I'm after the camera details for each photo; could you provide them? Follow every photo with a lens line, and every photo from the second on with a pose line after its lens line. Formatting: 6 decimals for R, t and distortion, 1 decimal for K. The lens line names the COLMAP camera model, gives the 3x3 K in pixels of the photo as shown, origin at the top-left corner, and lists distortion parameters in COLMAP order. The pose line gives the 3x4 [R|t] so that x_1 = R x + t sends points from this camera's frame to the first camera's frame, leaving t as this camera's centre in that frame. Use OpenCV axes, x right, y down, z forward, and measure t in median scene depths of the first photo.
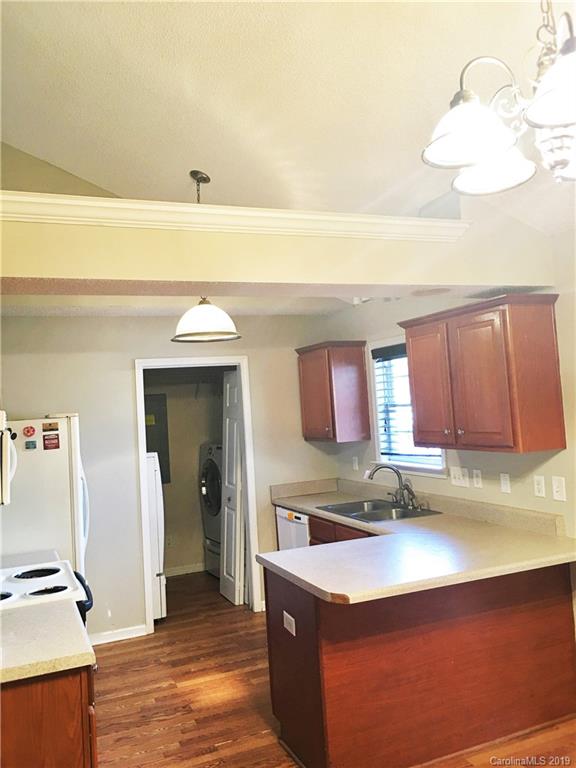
lens RADIAL K [[646.4, 0, 288.0], [0, 646.4, 384.0], [0, 0, 1]] dist [0.080125, -0.116136]
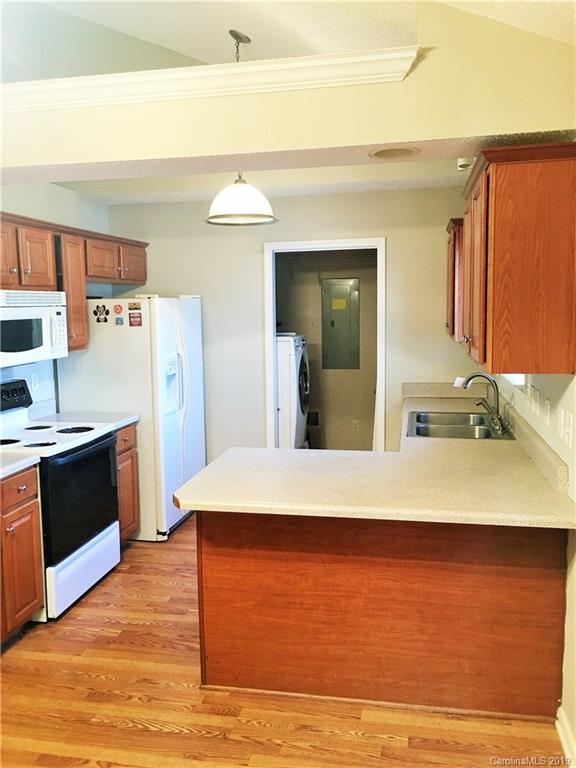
lens RADIAL K [[646.4, 0, 288.0], [0, 646.4, 384.0], [0, 0, 1]] dist [0.080125, -0.116136]
pose [[0.828748, 0.115608, -0.547551, 0.476502], [-0.014782, 0.982610, 0.185093, -0.012601], [0.559427, -0.145301, 0.816044, 0.225528]]
